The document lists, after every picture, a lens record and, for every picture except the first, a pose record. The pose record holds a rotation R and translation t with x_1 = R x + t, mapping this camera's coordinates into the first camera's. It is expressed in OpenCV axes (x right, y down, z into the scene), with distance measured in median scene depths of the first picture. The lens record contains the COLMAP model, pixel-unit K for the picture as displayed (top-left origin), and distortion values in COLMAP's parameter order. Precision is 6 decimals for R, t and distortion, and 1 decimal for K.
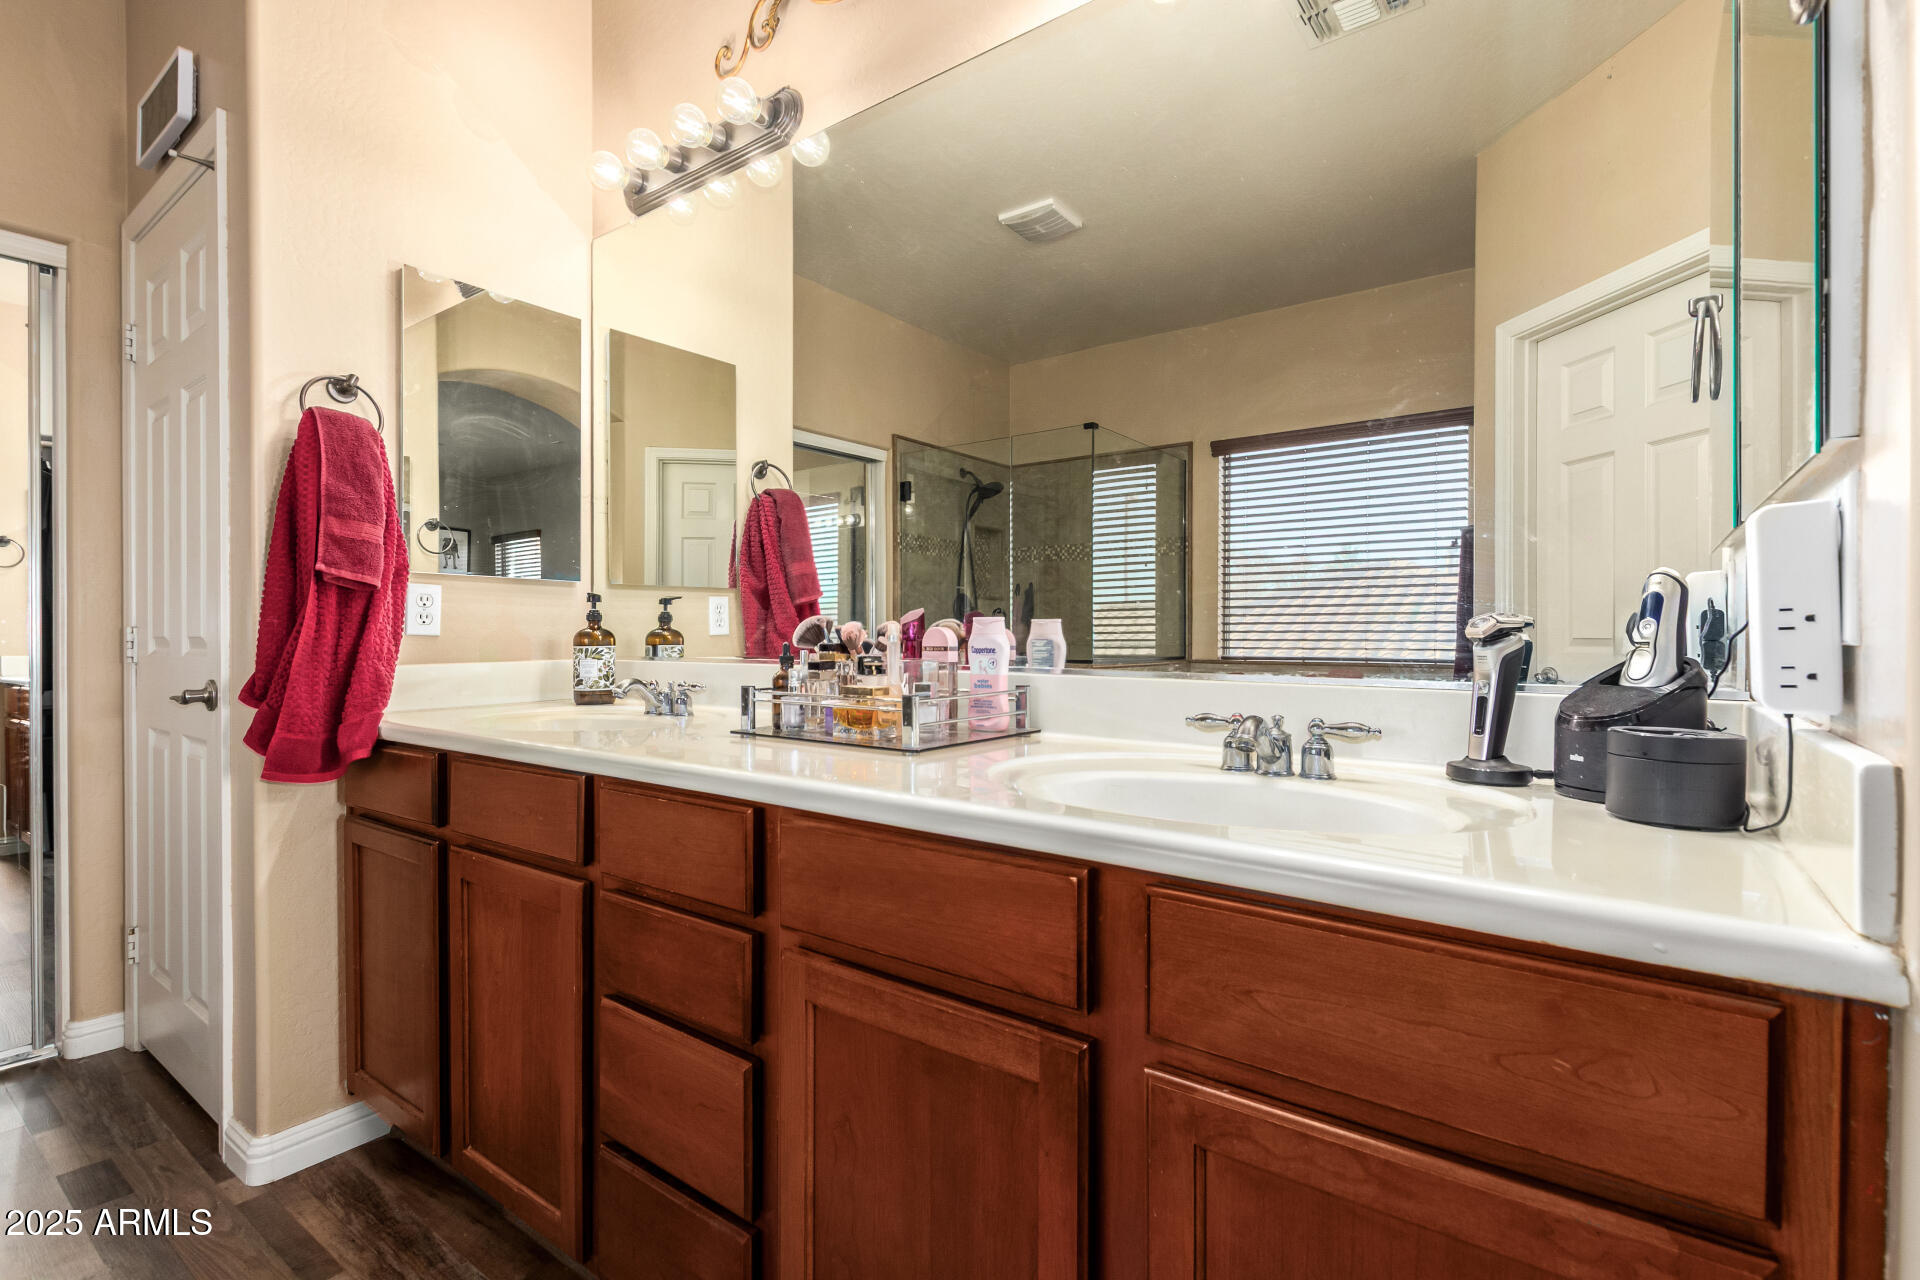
lens RADIAL K [[895.3, 0, 960.0], [0, 895.3, 640.0], [0, 0, 1]] dist [0.003232, 0.000487]
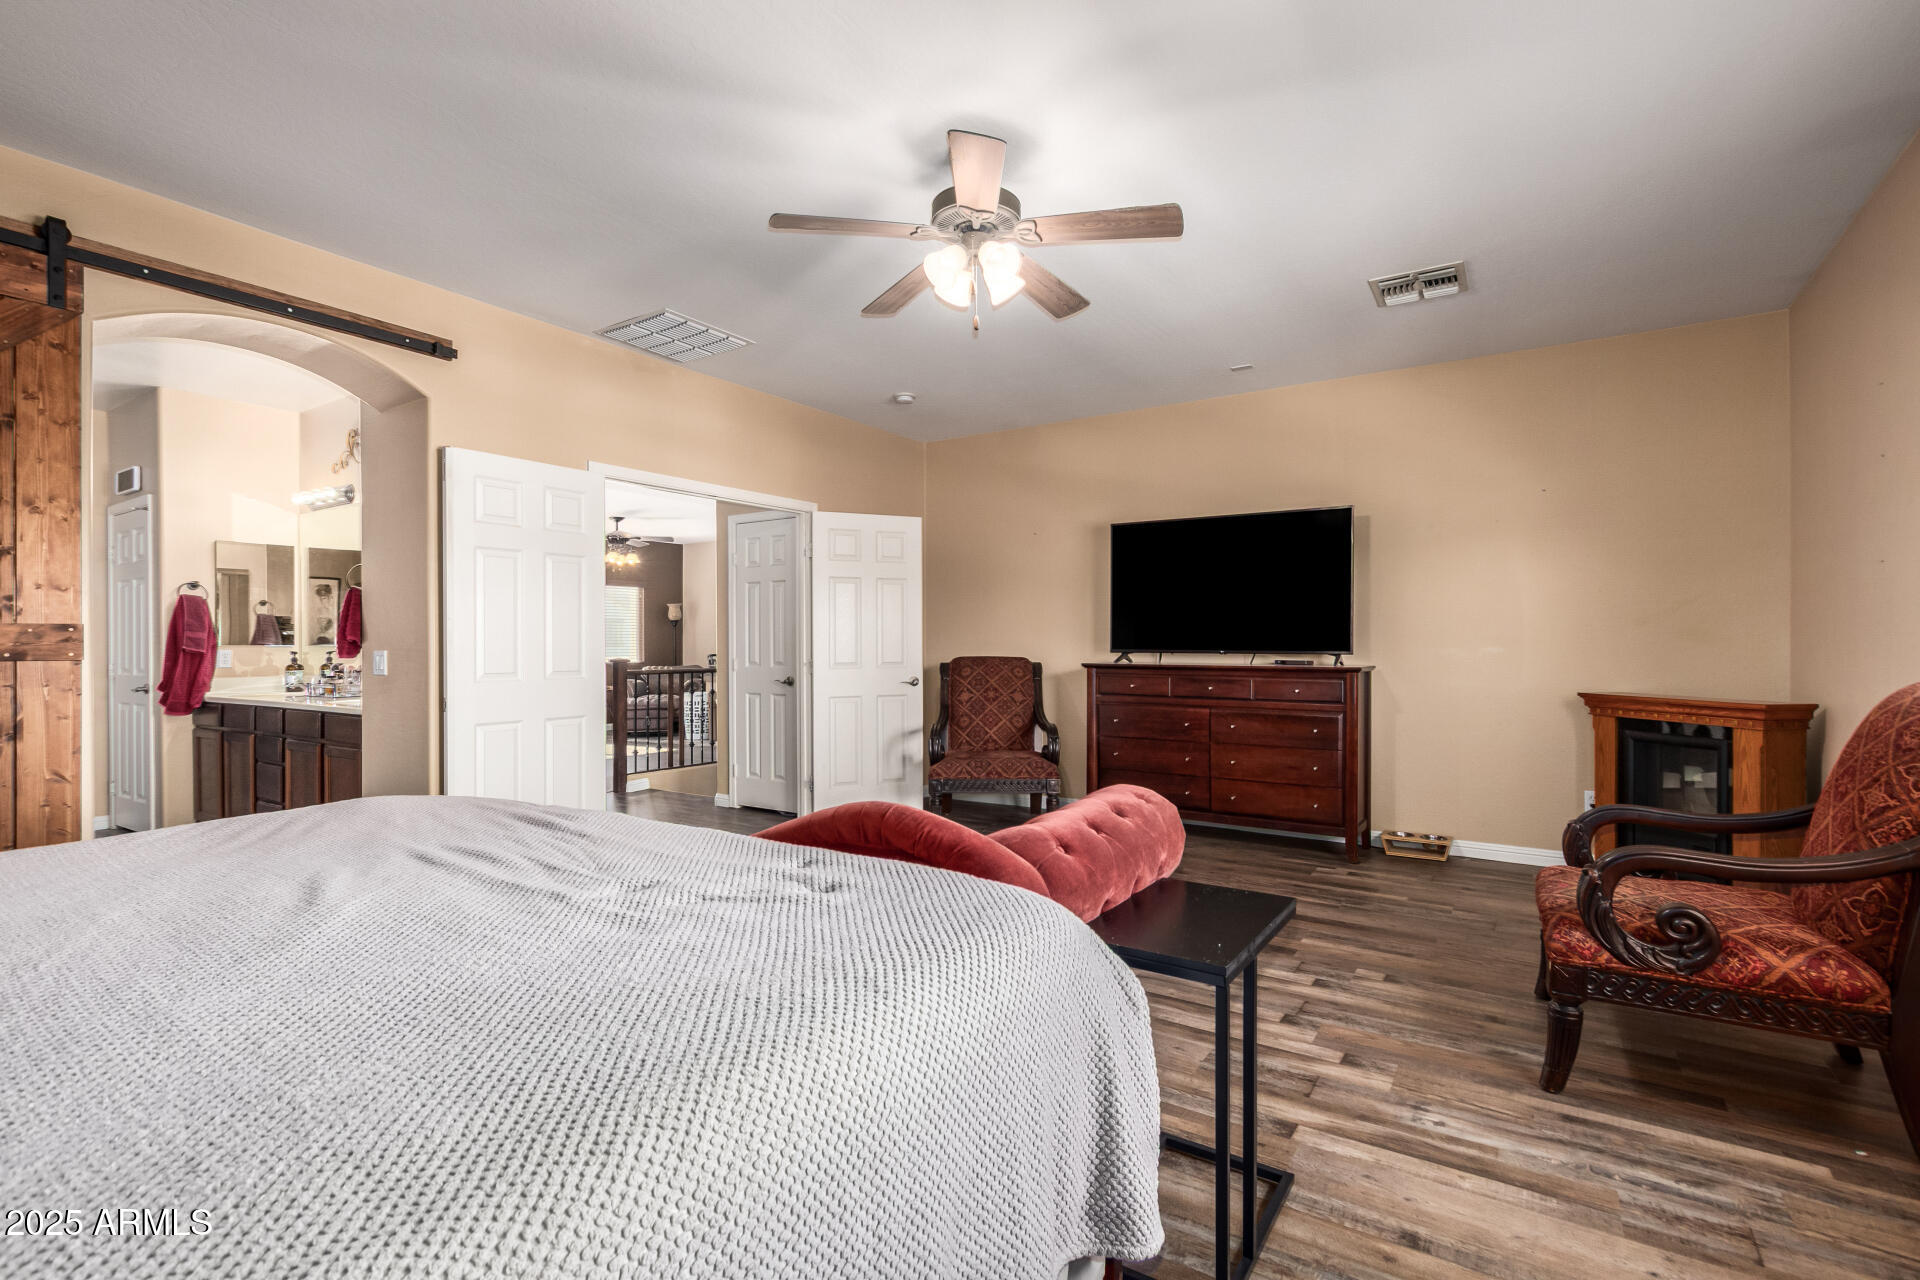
lens RADIAL K [[878.5, 0, 970.7], [0, 878.5, 645.8], [0, 0, 1]] dist [0.003621, -0.000735]
pose [[0.997118, -0.008984, 0.075329, 1.741817], [0.009411, 0.999942, -0.005315, -0.041898], [-0.075277, 0.006008, 0.997145, -2.209438]]
